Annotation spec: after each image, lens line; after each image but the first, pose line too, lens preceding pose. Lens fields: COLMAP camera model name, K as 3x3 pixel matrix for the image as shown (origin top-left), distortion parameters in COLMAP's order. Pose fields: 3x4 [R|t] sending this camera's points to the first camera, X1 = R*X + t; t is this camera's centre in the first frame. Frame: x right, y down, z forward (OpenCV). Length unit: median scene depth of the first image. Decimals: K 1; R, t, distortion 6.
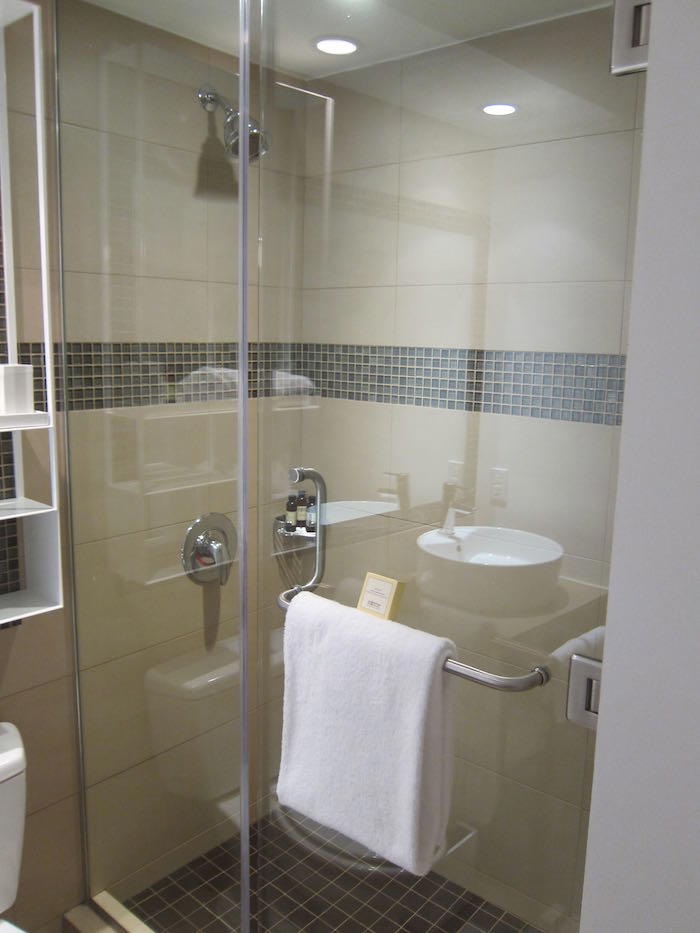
lens RADIAL K [[792.5, 0, 344.1], [0, 792.5, 463.9], [0, 0, 1]] dist [-0.060113, 0.029931]
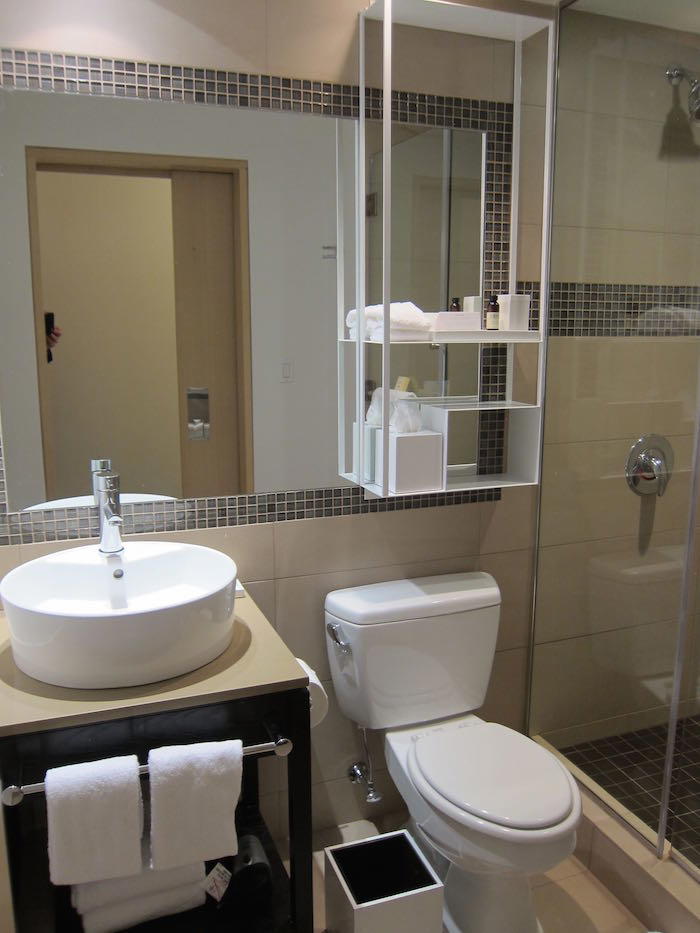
lens RADIAL K [[792.5, 0, 356.3], [0, 792.5, 467.6], [0, 0, 1]] dist [-0.060113, 0.029931]
pose [[0.881354, 0.067150, -0.467659, -0.010611], [-0.058596, 0.997742, 0.032831, 0.112579], [0.468808, -0.001533, 0.883299, -0.256372]]
